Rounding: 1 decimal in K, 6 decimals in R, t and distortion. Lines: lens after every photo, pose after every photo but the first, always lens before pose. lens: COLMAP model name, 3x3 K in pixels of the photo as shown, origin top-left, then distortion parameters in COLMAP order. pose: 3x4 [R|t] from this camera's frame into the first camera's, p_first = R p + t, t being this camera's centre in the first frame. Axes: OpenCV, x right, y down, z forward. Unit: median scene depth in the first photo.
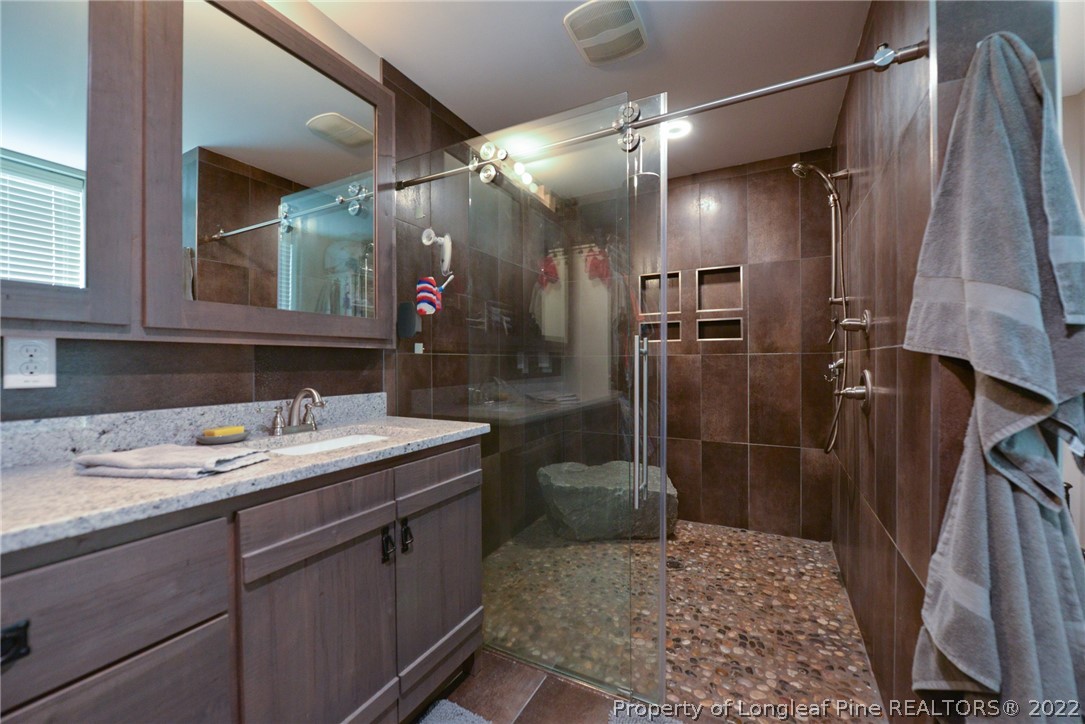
lens RADIAL K [[430.9, 0, 542.9], [0, 430.9, 363.7], [0, 0, 1]] dist [-0.010988, -0.000279]
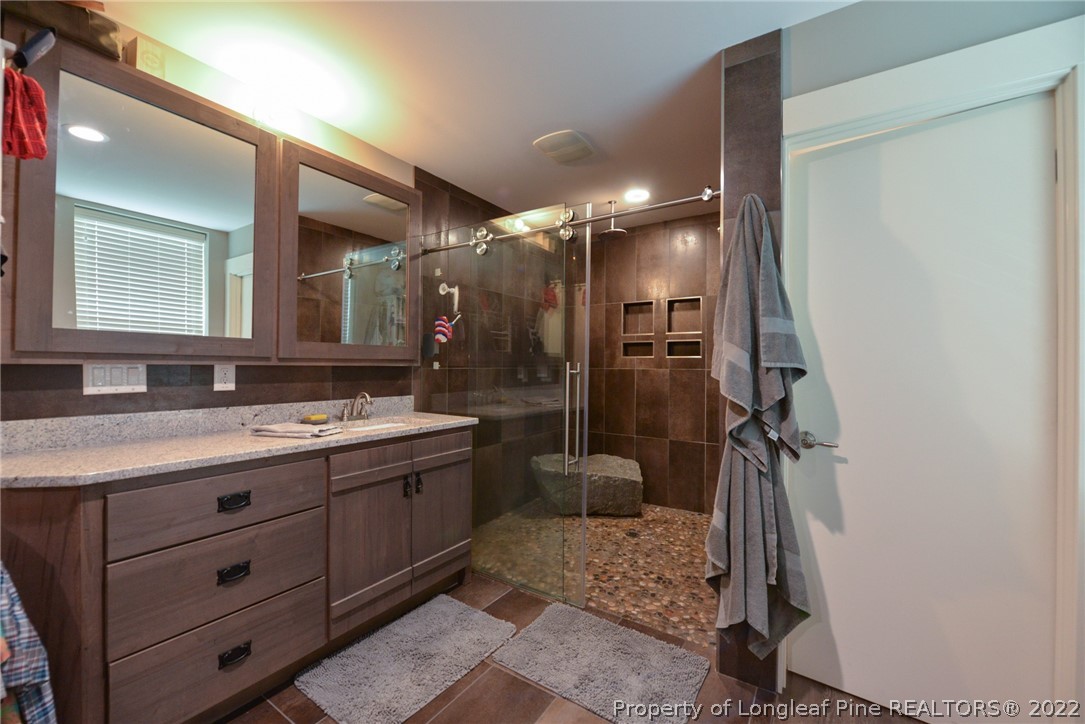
lens RADIAL K [[430.9, 0, 542.8], [0, 430.9, 364.0], [0, 0, 1]] dist [-0.010988, -0.000279]
pose [[0.995177, 0.012993, -0.097232, 0.219287], [-0.013706, 0.999884, -0.006667, -0.037665], [0.097134, 0.007968, 0.995239, -0.424852]]
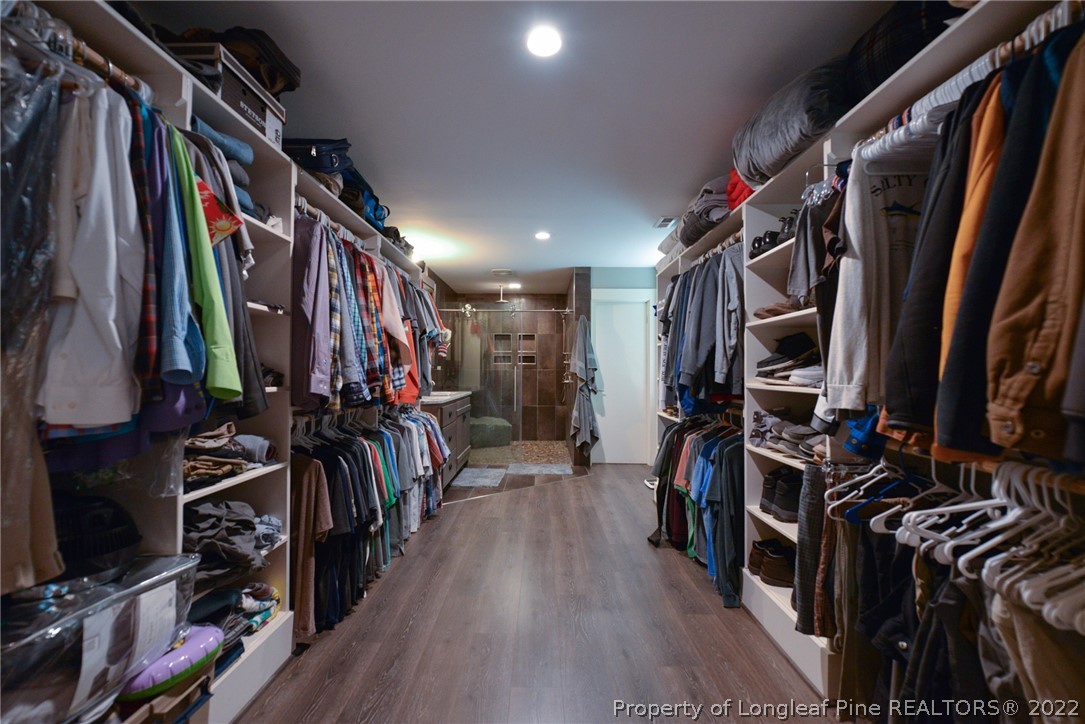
lens RADIAL K [[430.9, 0, 544.2], [0, 430.9, 361.1], [0, 0, 1]] dist [-0.010988, -0.000279]
pose [[0.882153, 0.020296, 0.470526, -1.088969], [-0.007687, 0.999558, -0.028702, -0.003830], [-0.470901, 0.021703, 0.881919, -2.000774]]
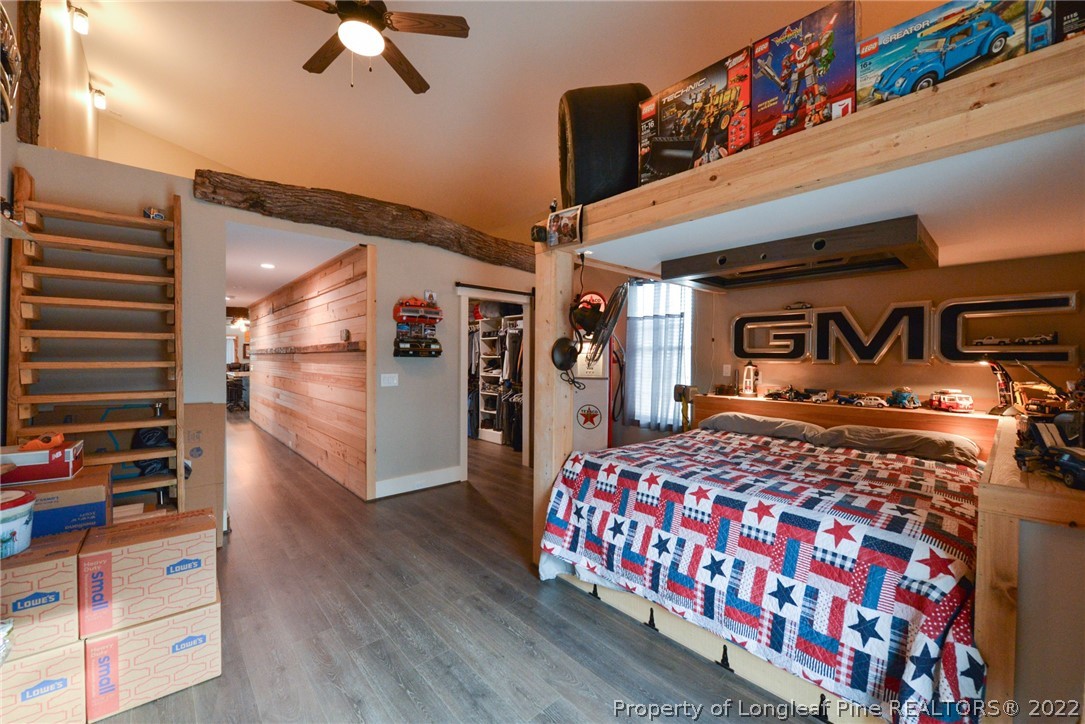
lens RADIAL K [[430.9, 0, 543.3], [0, 430.9, 363.5], [0, 0, 1]] dist [-0.010988, -0.000279]
pose [[0.352318, -0.000462, 0.935880, -8.095905], [-0.004359, 0.999988, 0.002135, -0.244733], [-0.935870, -0.004832, 0.352312, -5.302922]]
